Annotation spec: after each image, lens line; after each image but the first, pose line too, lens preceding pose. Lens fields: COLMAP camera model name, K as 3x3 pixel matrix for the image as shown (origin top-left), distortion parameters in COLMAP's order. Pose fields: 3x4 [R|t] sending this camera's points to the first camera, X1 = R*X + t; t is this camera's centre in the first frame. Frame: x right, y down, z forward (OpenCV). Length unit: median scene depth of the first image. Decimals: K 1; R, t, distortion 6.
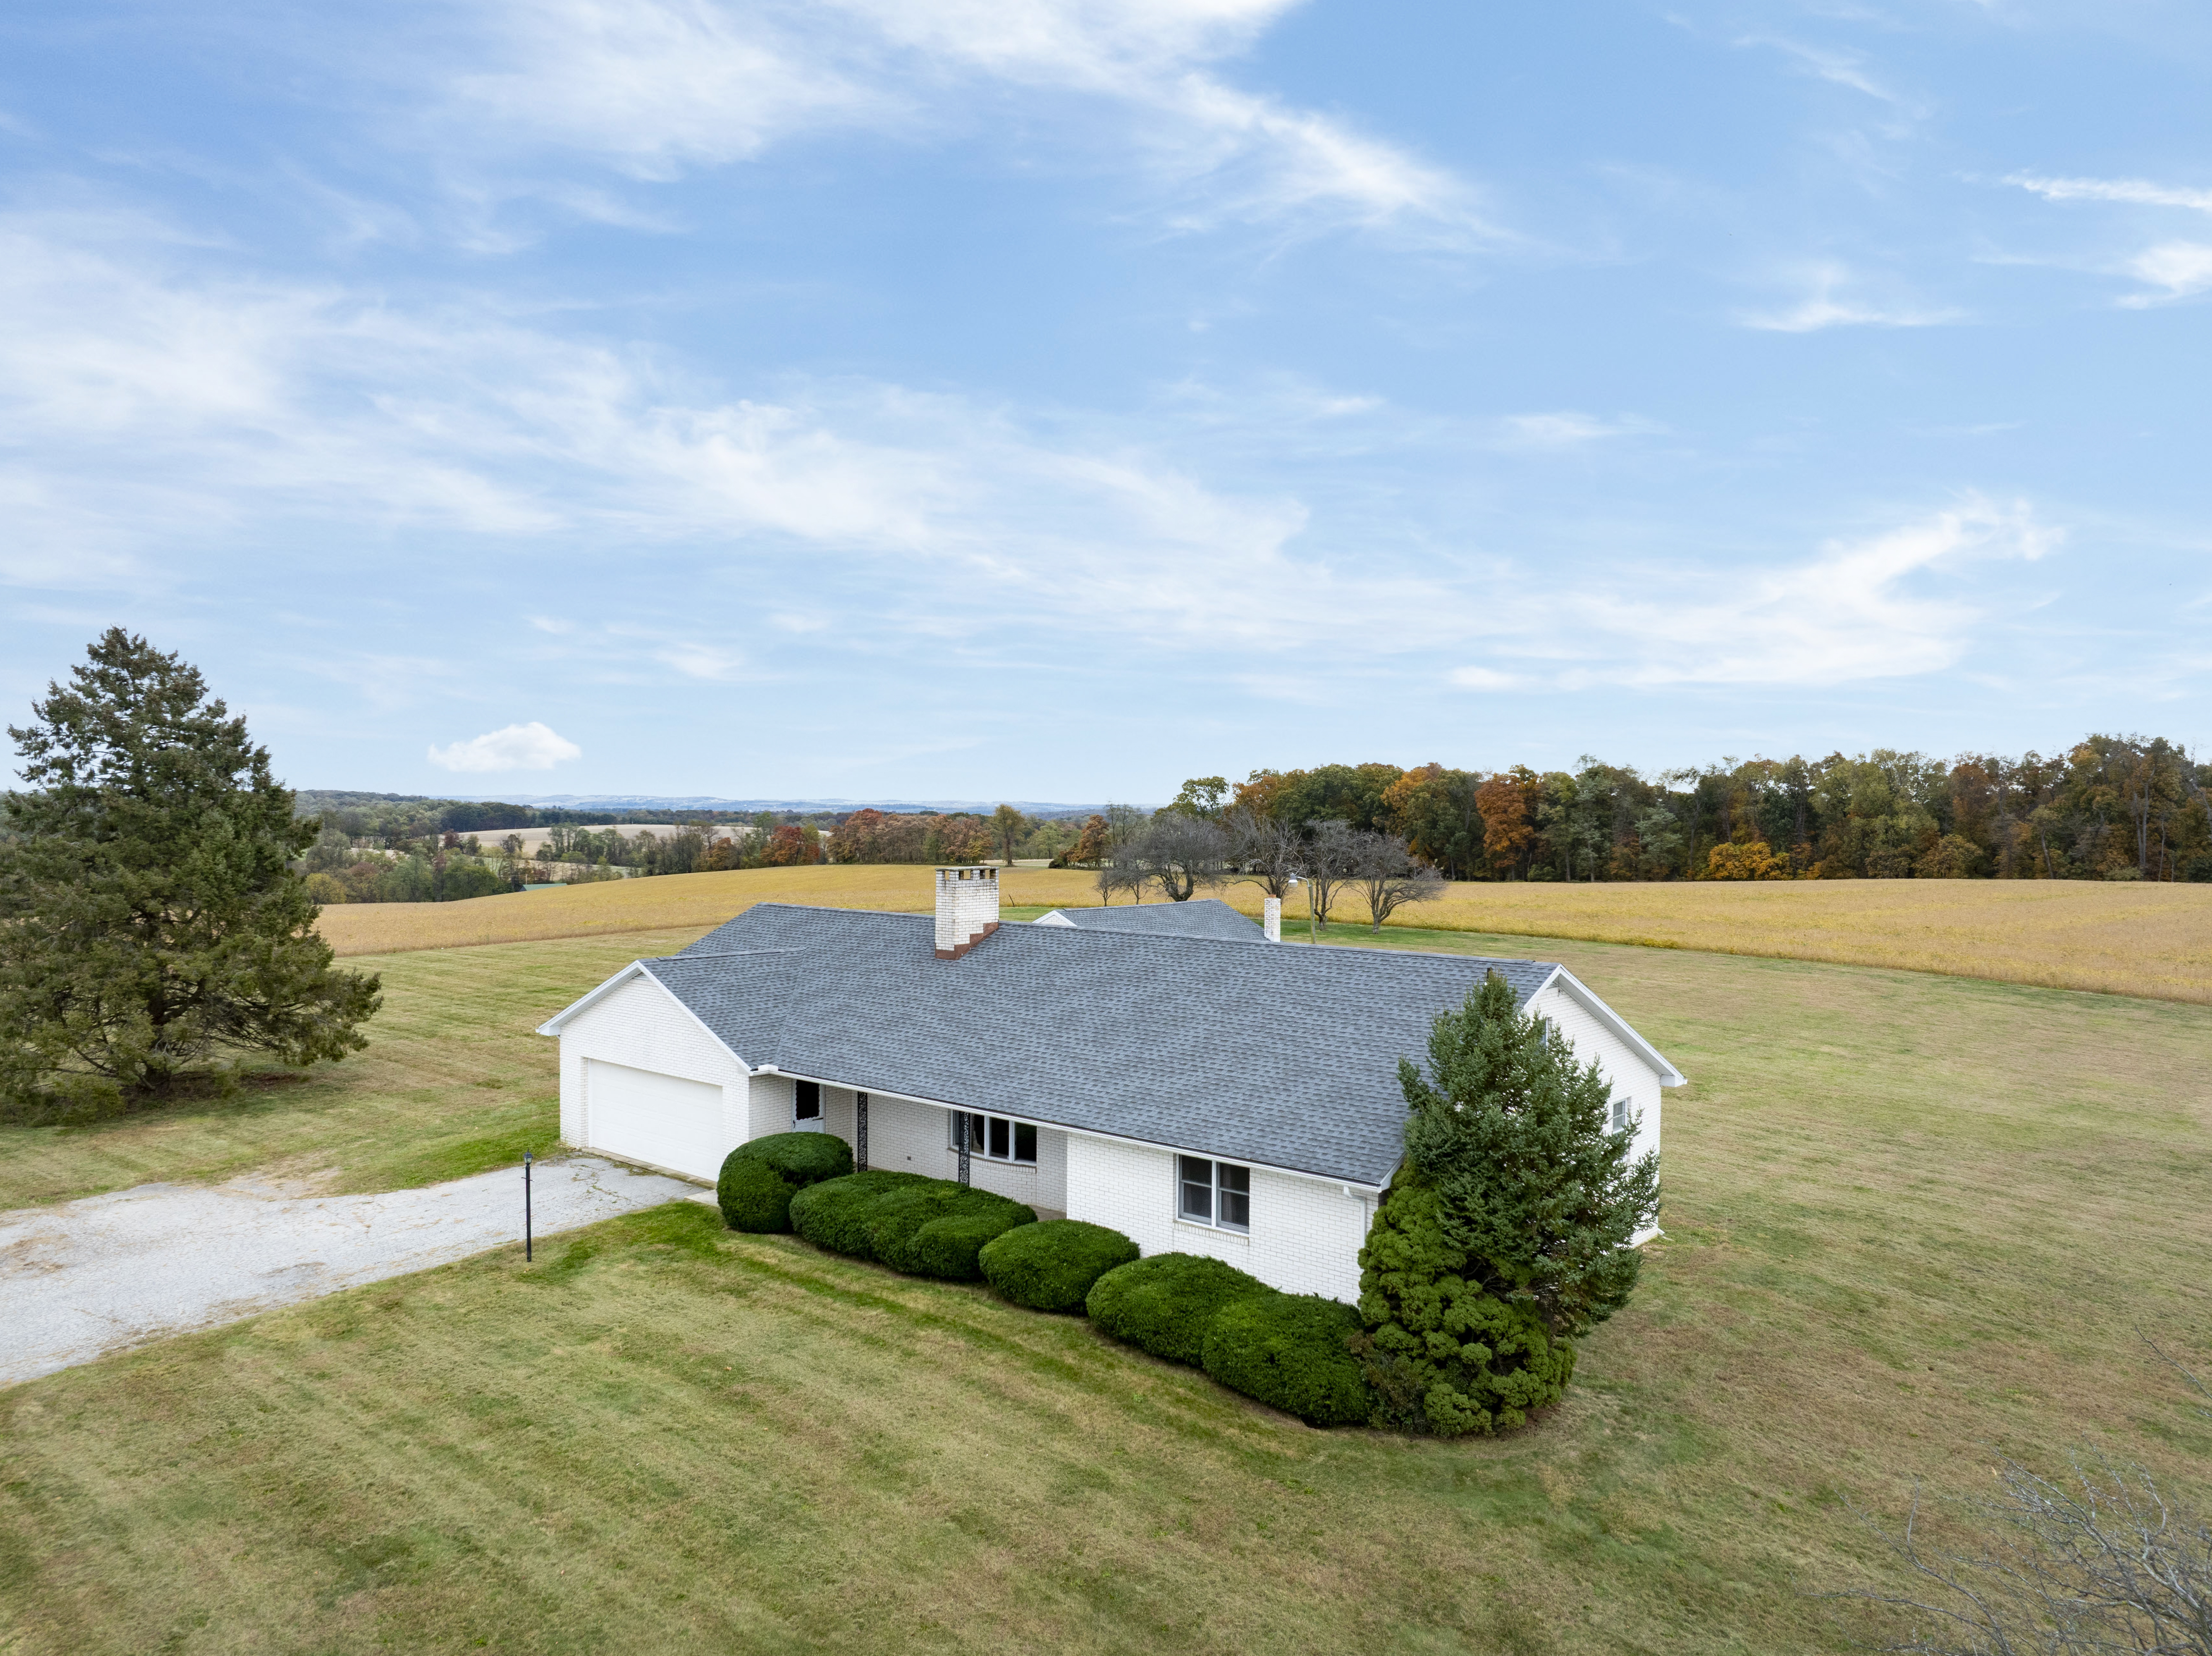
lens RADIAL K [[1552.1, 0, 1106.0], [0, 1552.1, 828.0], [0, 0, 1]] dist [-0.038007, 0.002703]
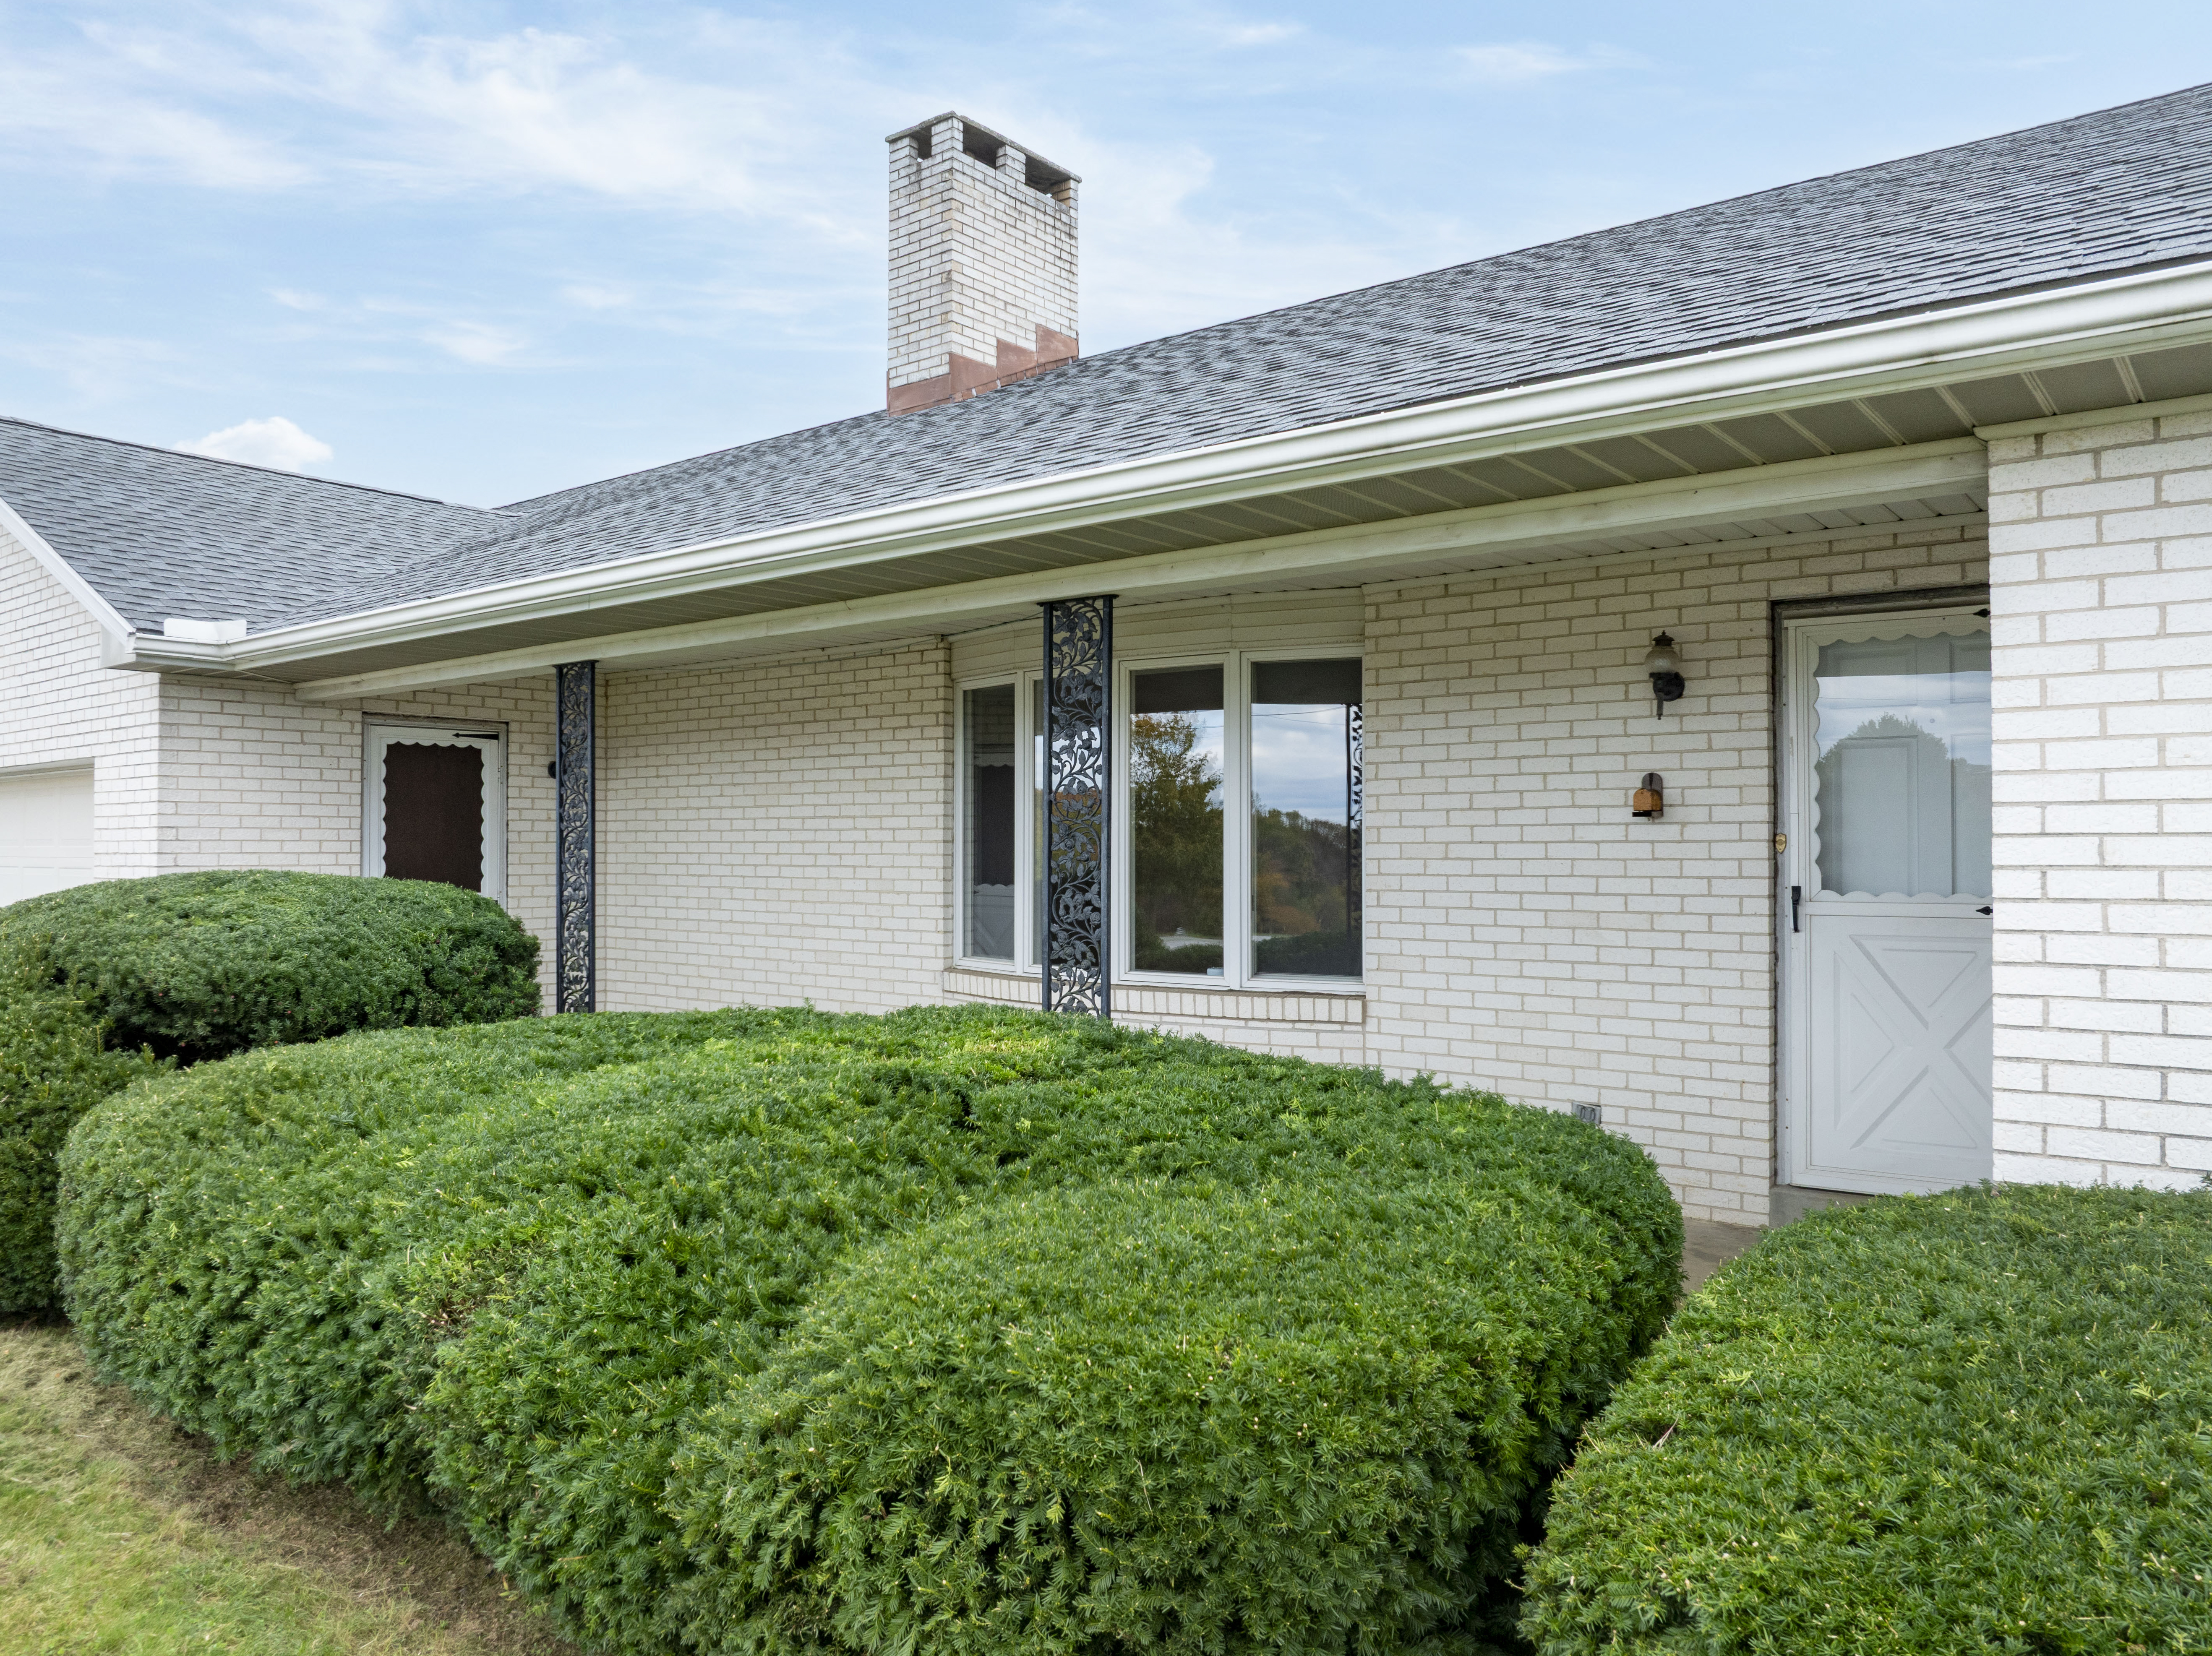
lens RADIAL K [[1552.1, 0, 1106.0], [0, 1552.1, 828.0], [0, 0, 1]] dist [-0.038007, 0.002703]
pose [[0.998867, -0.002839, 0.047512, -0.047659], [0.004306, 0.999517, -0.030792, 0.104466], [-0.047401, 0.030962, 0.998396, 0.404985]]
